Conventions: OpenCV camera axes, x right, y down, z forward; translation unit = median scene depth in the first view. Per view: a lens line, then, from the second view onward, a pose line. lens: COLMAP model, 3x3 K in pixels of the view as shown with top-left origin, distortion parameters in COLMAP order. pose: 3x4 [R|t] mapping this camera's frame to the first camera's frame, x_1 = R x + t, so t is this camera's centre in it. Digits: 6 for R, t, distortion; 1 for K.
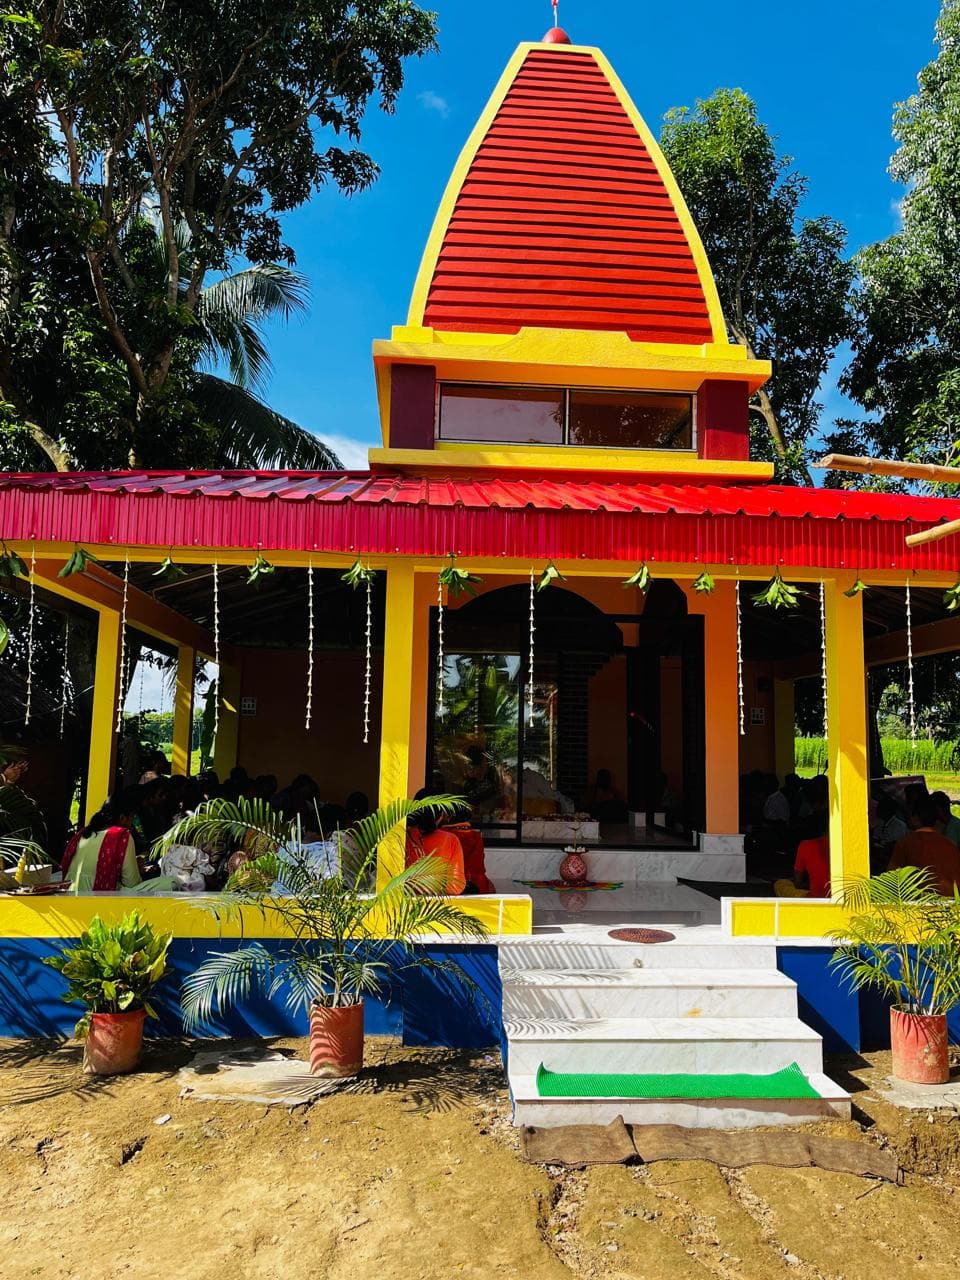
lens RADIAL K [[973.9, 0, 485.0], [0, 973.9, 642.3], [0, 0, 1]] dist [-0.011770, 0.002273]
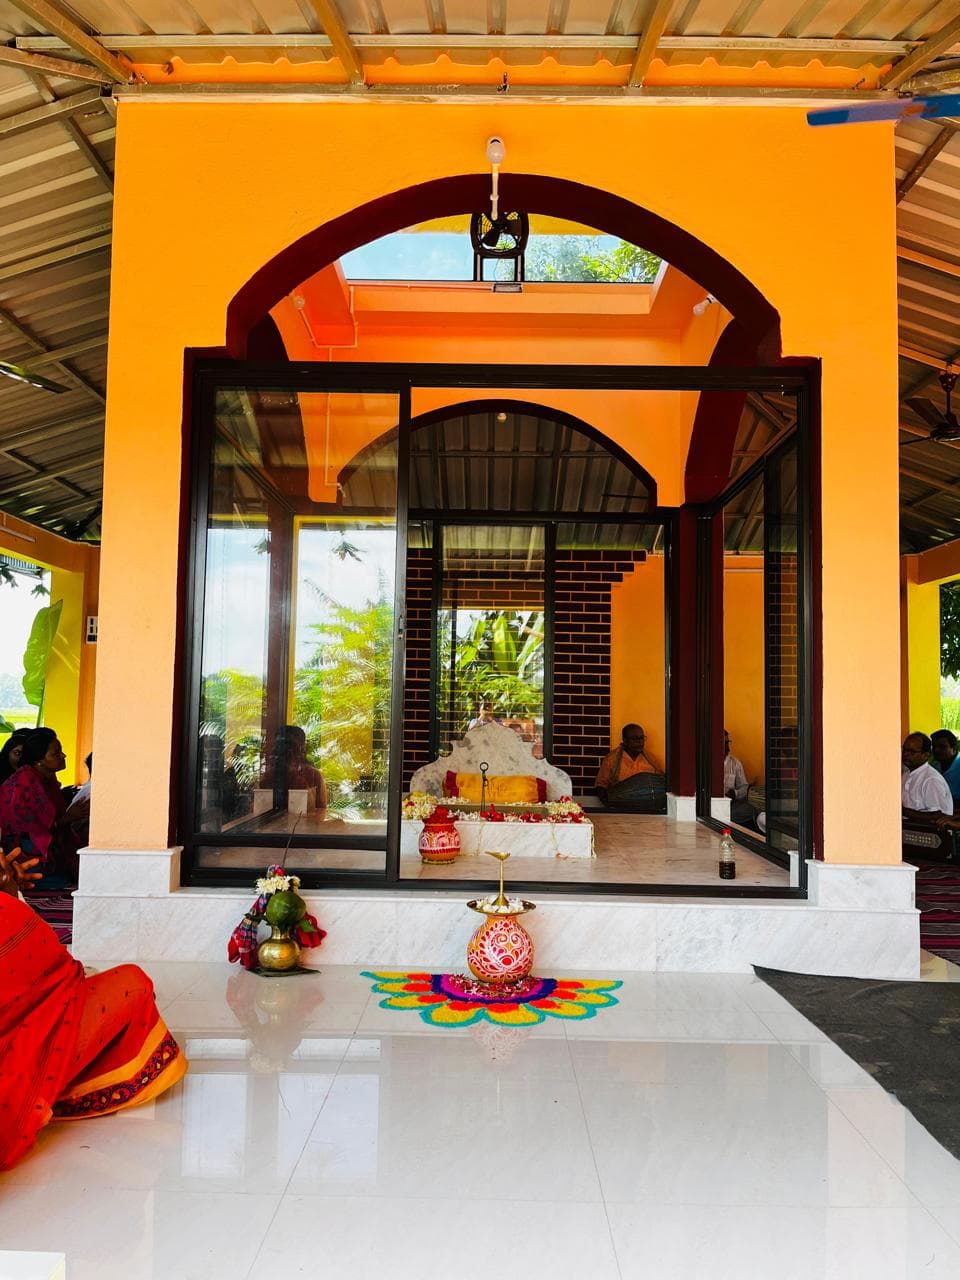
lens RADIAL K [[973.9, 0, 476.3], [0, 973.9, 636.7], [0, 0, 1]] dist [-0.011770, 0.002273]
pose [[0.996719, -0.012094, -0.080029, 0.111890], [0.014558, 0.999436, 0.030276, 0.083346], [0.079618, -0.031341, 0.996333, 0.570280]]
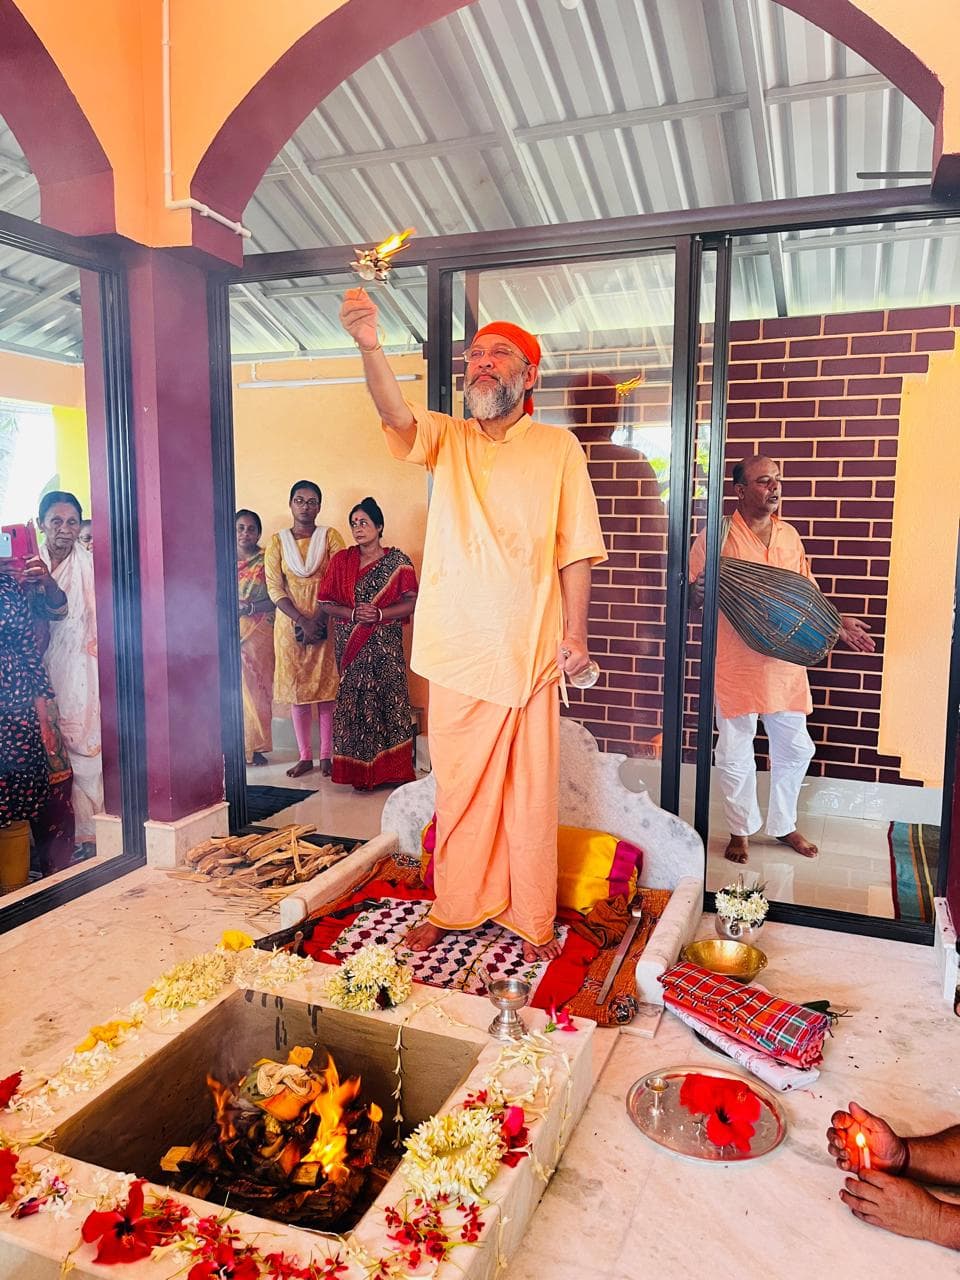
lens RADIAL K [[973.9, 0, 467.6], [0, 973.9, 640.4], [0, 0, 1]] dist [-0.011770, 0.002273]
pose [[0.894272, 0.045451, -0.445211, 0.204766], [0.061441, 0.972940, 0.222739, 0.066704], [0.443287, -0.226544, 0.867280, 1.042353]]
